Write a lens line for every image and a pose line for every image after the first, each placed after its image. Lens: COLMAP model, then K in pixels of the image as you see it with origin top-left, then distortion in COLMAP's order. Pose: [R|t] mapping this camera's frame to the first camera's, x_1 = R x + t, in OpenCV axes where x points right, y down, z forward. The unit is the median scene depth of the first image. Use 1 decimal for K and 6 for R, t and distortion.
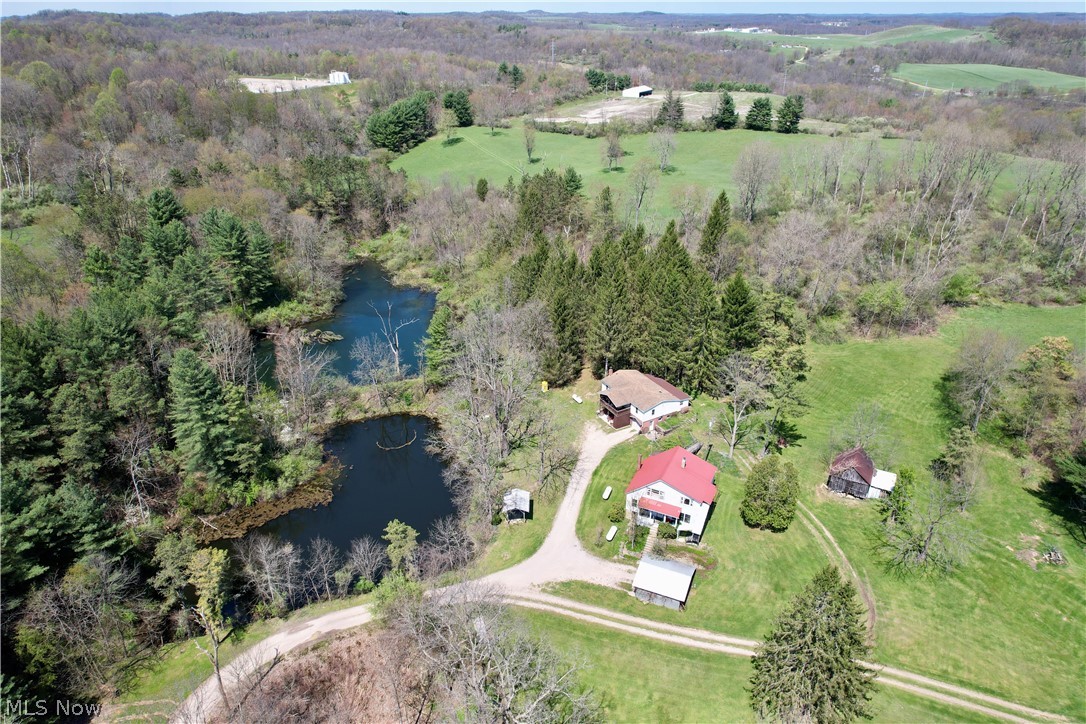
lens RADIAL K [[691.5, 0, 541.4], [0, 691.5, 368.5], [0, 0, 1]] dist [-0.071088, 0.065597]
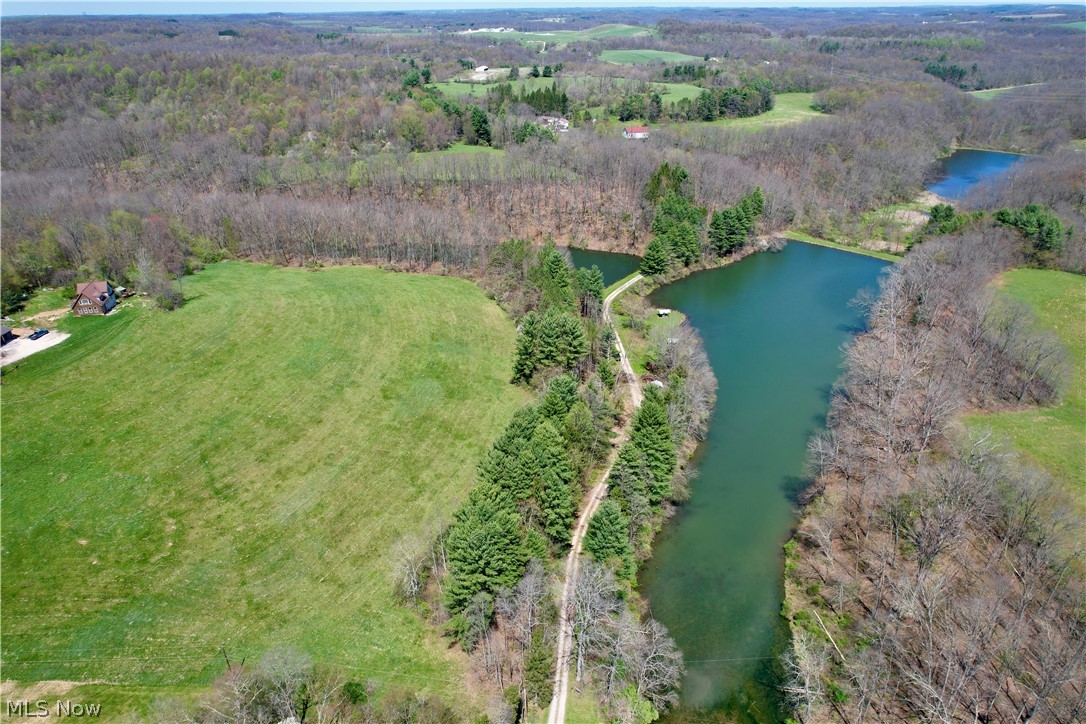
lens RADIAL K [[691.5, 0, 540.8], [0, 691.5, 362.9], [0, 0, 1]] dist [-0.071088, 0.065597]
pose [[0.937964, -0.166655, 0.304054, -0.944596], [0.167118, 0.985628, 0.024698, 0.909346], [-0.303800, 0.027647, 0.952335, -2.011190]]
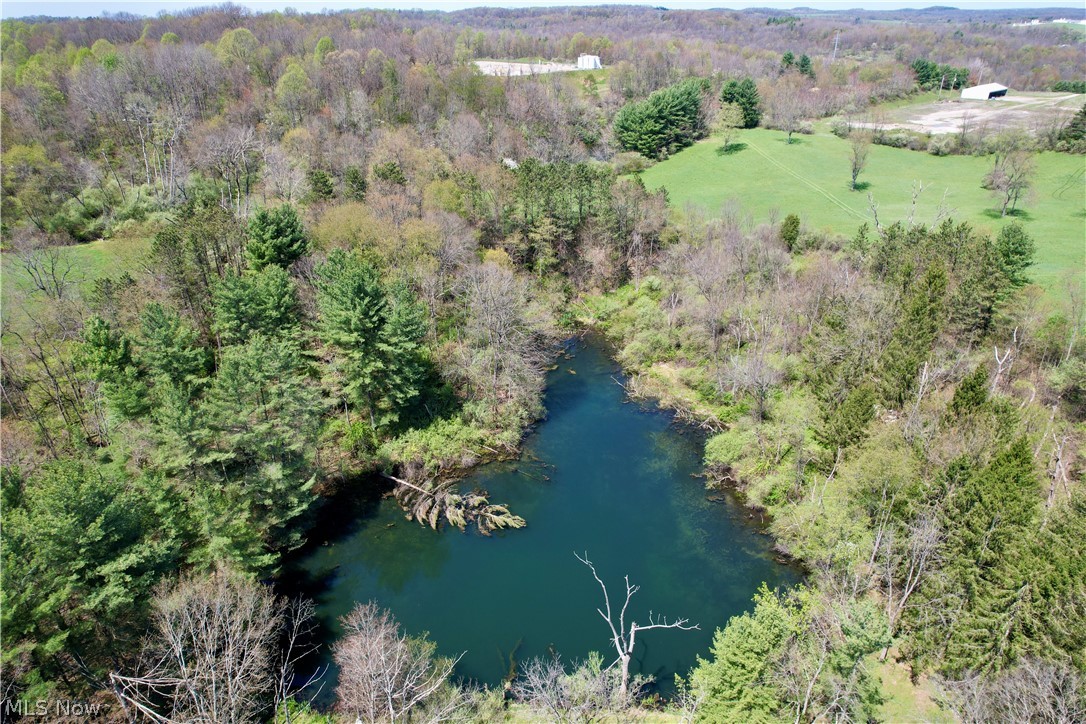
lens RADIAL K [[691.5, 0, 546.6], [0, 691.5, 364.2], [0, 0, 1]] dist [-0.071088, 0.065597]
pose [[0.947682, 0.141418, -0.286180, -0.102496], [-0.142565, 0.989641, 0.016936, -0.127361], [0.285610, 0.024749, 0.958026, 0.366184]]
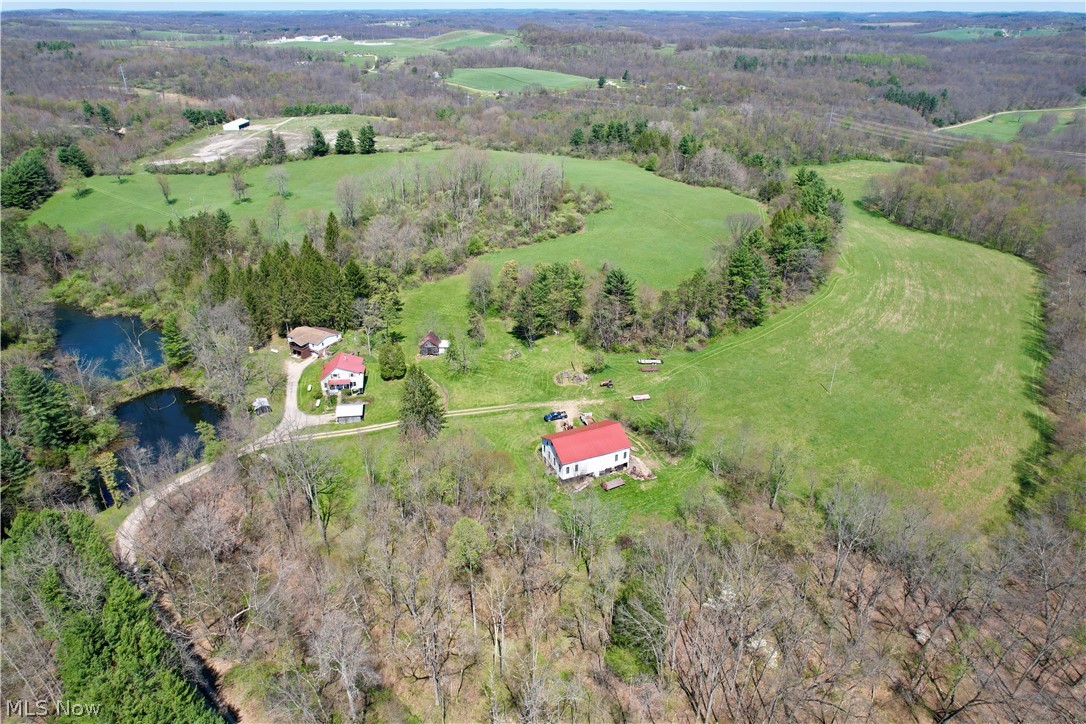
lens RADIAL K [[691.5, 0, 546.9], [0, 691.5, 367.6], [0, 0, 1]] dist [-0.071088, 0.065597]
pose [[0.848296, -0.244953, 0.469459, -0.102505], [0.242792, 0.967812, 0.066266, 0.077600], [-0.470580, 0.057768, 0.880464, -0.436509]]
